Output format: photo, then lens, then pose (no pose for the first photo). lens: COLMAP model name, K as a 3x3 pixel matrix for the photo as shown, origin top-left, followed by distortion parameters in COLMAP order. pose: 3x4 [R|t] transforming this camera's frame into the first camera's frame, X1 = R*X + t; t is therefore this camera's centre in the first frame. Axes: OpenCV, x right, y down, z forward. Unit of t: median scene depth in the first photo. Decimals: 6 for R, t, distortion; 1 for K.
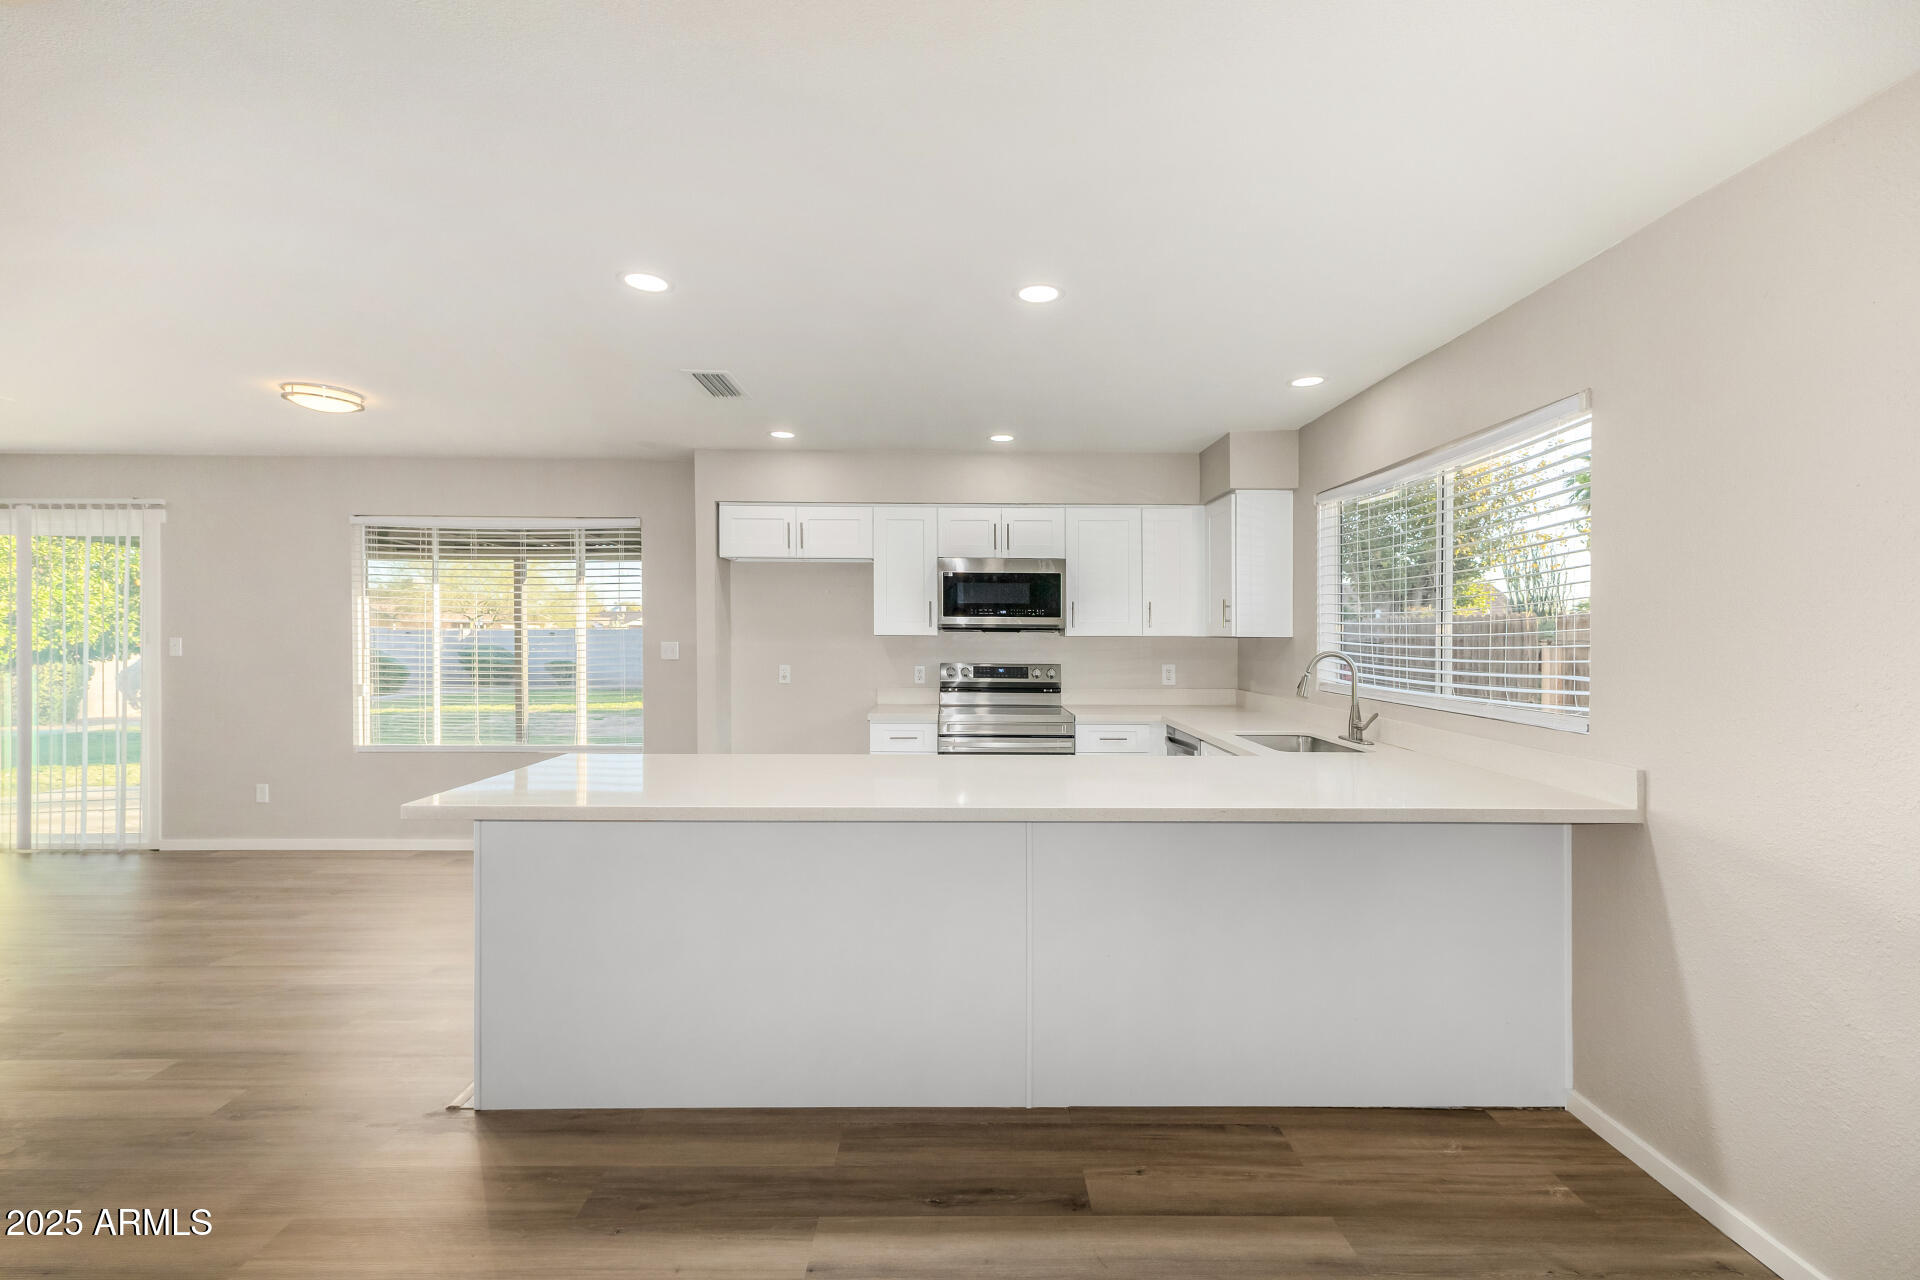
lens RADIAL K [[847.9, 0, 969.1], [0, 847.9, 642.5], [0, 0, 1]] dist [0.003513, 0.000107]
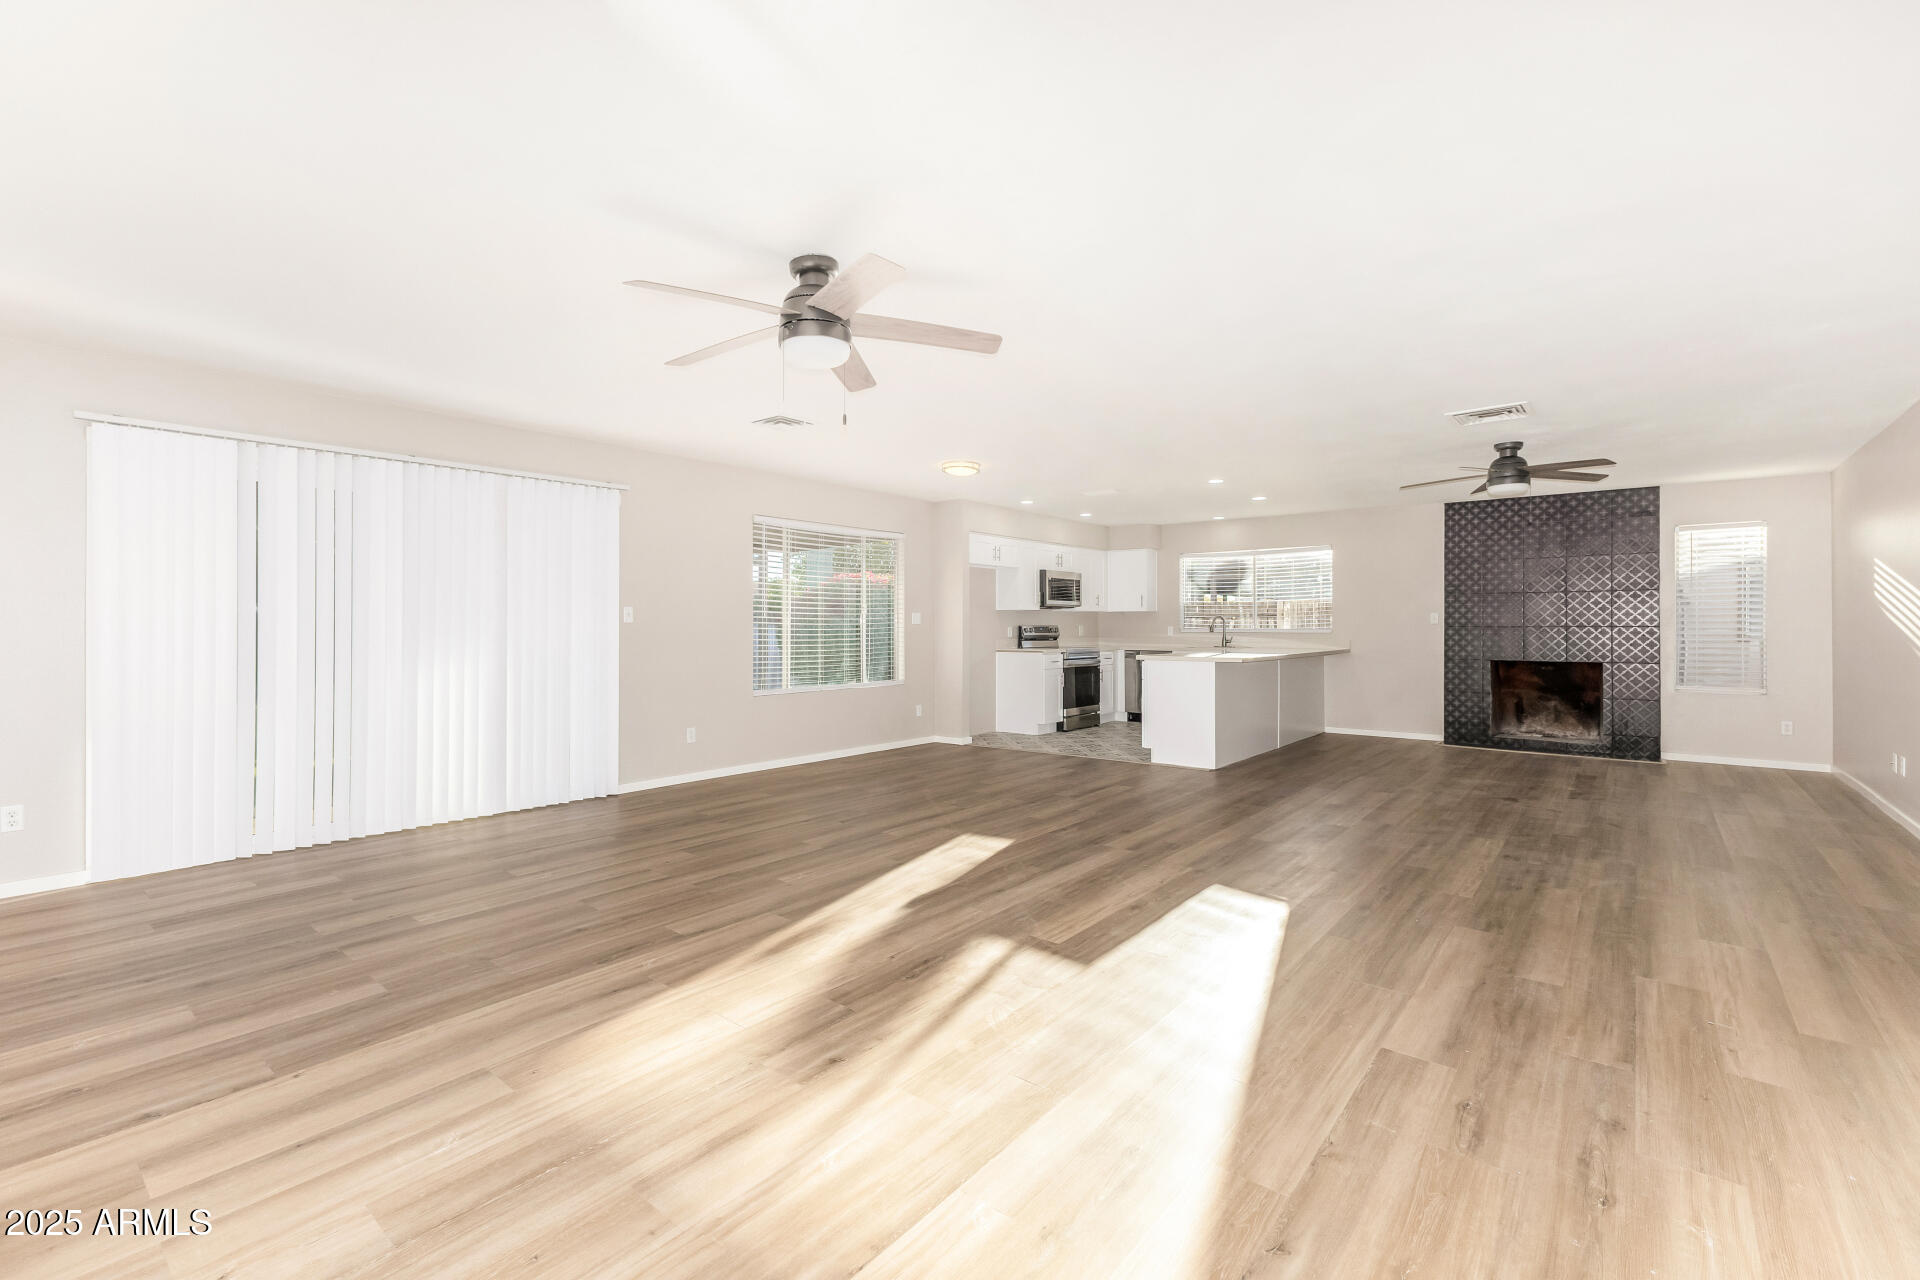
lens RADIAL K [[862.4, 0, 984.2], [0, 862.4, 631.2], [0, 0, 1]] dist [0.011814, 0.000133]
pose [[0.612509, -0.011673, 0.790378, -1.663855], [0.016638, 0.999860, 0.001874, 0.033621], [-0.790289, 0.012003, 0.612617, -0.092670]]
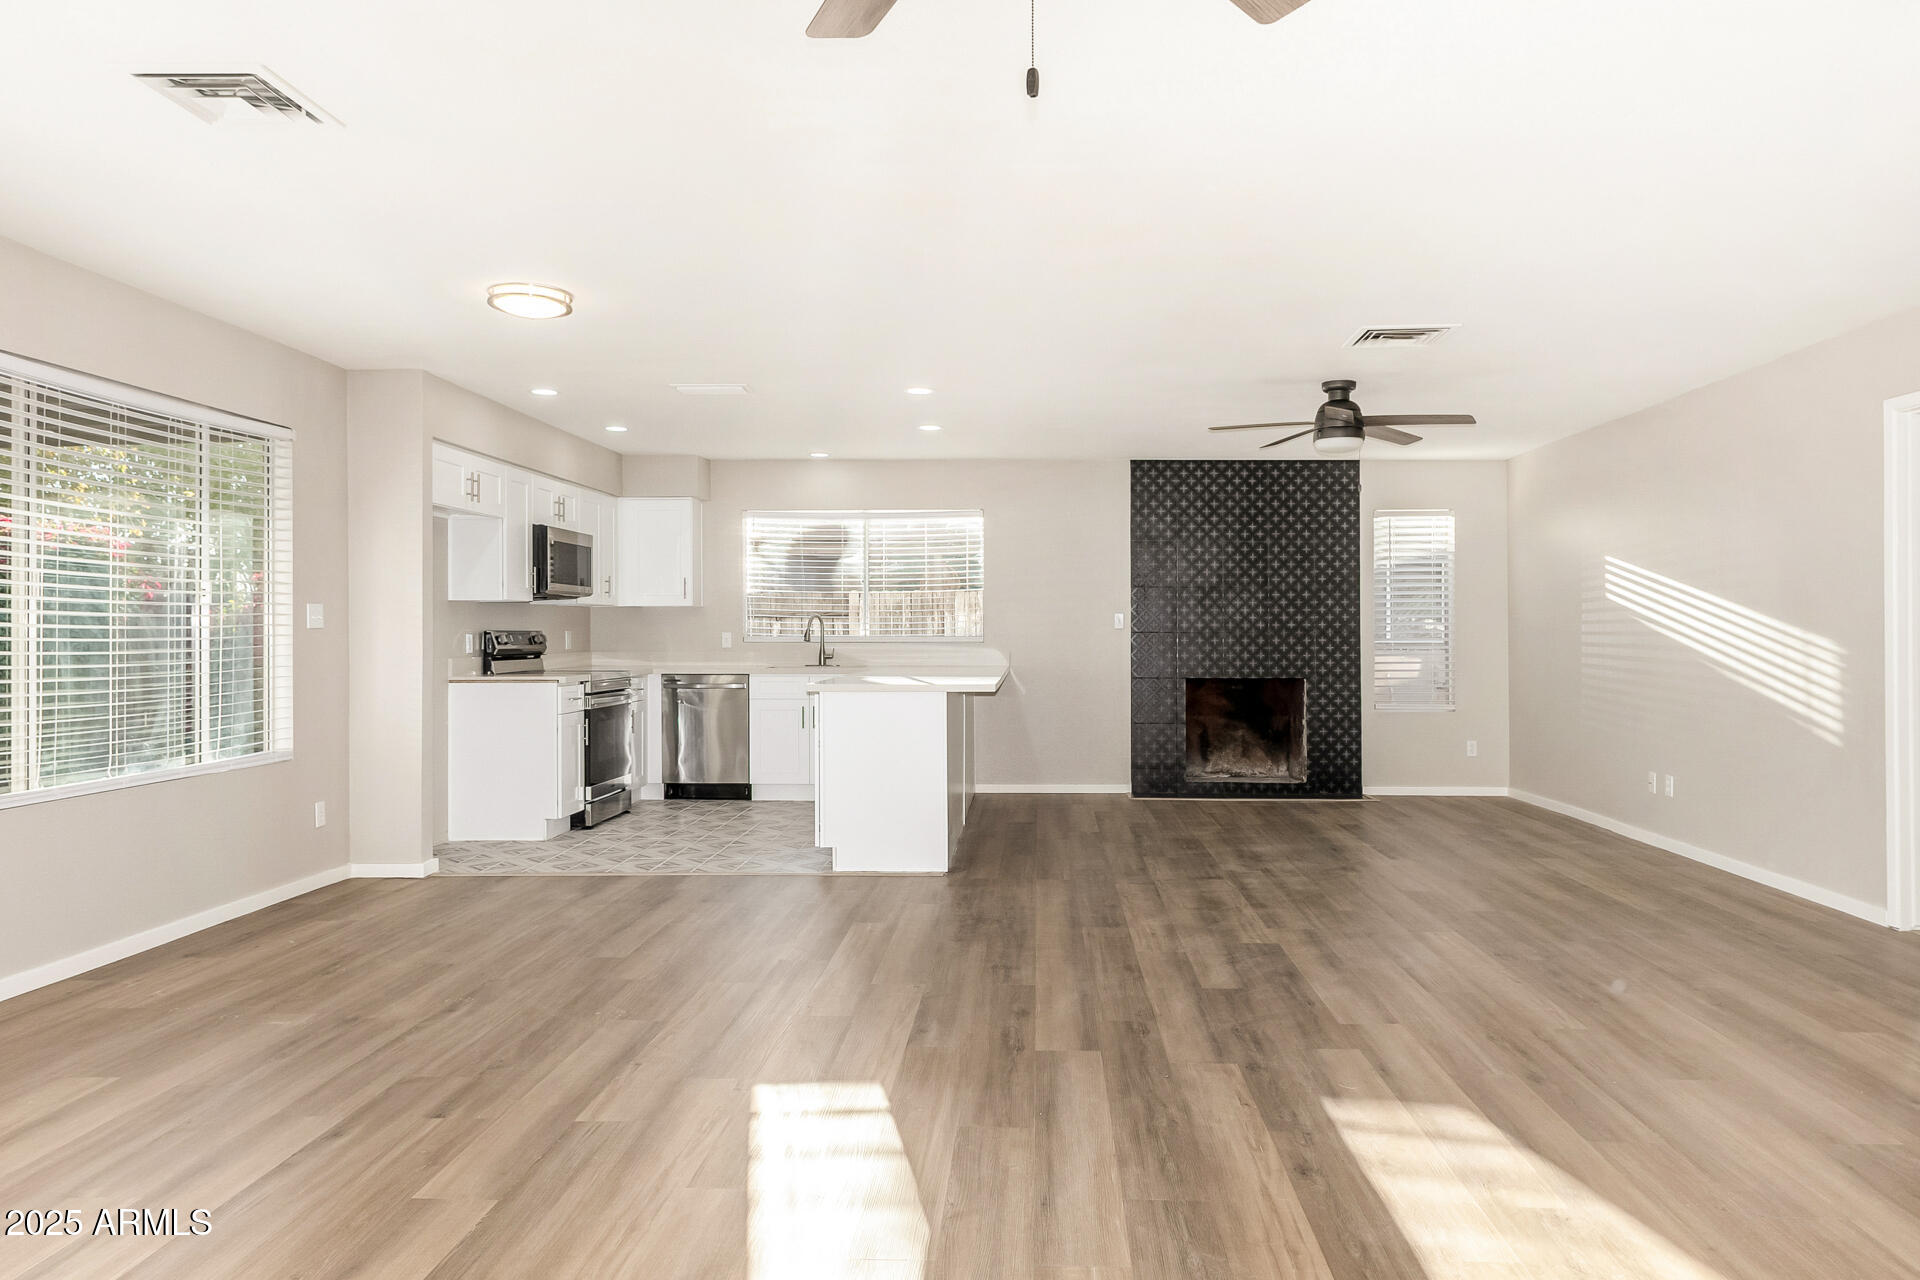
lens RADIAL K [[1290.7, 0, 1045.8], [0, 1290.7, 629.6], [0, 0, 1]] dist [-0.003300, -0.000233]
pose [[0.004455, -0.005008, 0.999978, -1.570462], [0.016240, 0.999856, 0.004935, 0.027296], [-0.999858, 0.016218, 0.004536, 0.389679]]
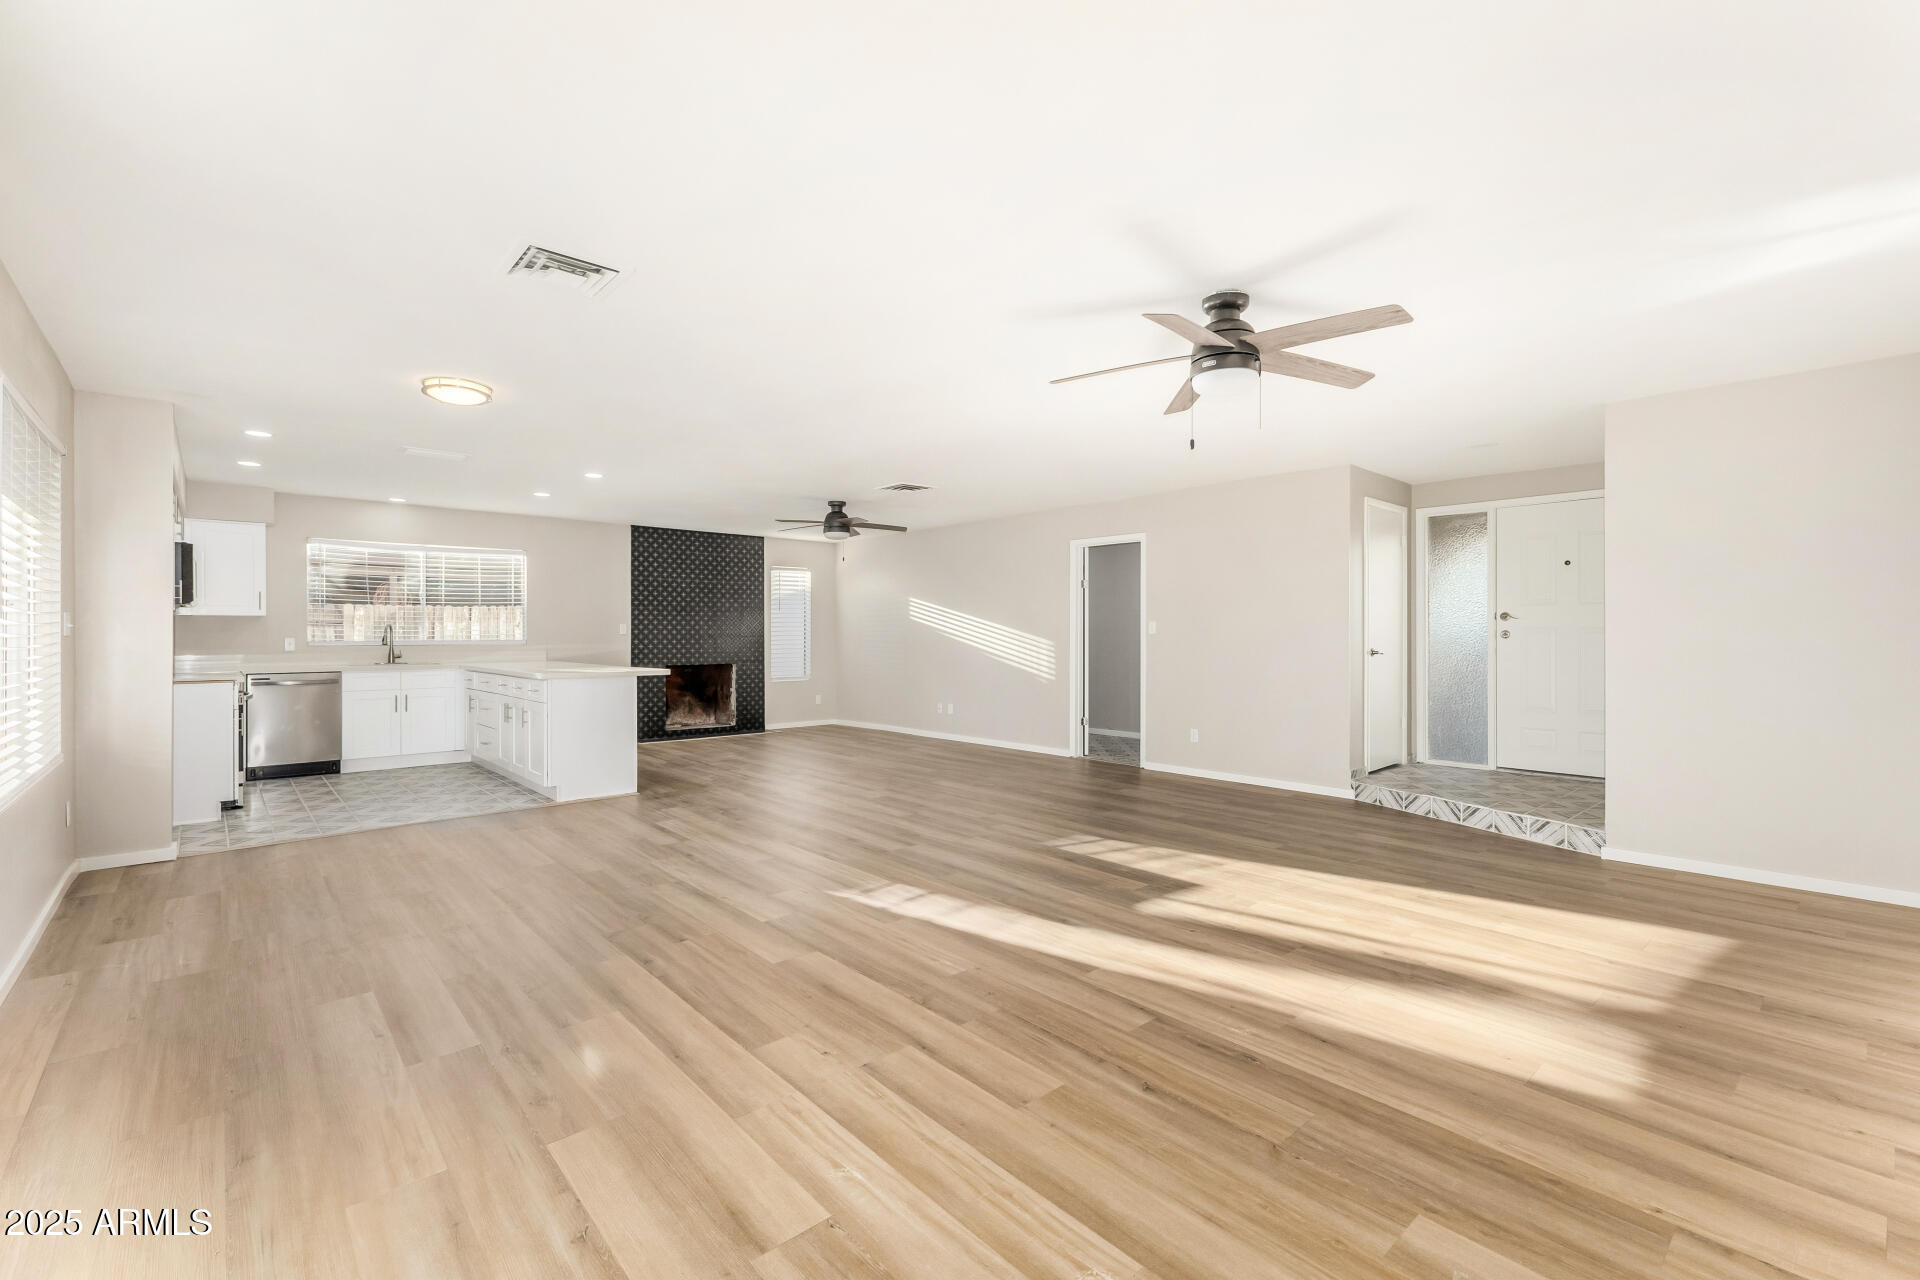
lens RADIAL K [[808.2, 0, 998.6], [0, 808.2, 629.9], [0, 0, 1]] dist [0.007973, -0.000161]
pose [[-0.690787, -0.001066, 0.723058, -1.575639], [0.009280, 0.999903, 0.010340, 0.015449], [-0.722999, 0.013853, -0.690710, 0.966055]]
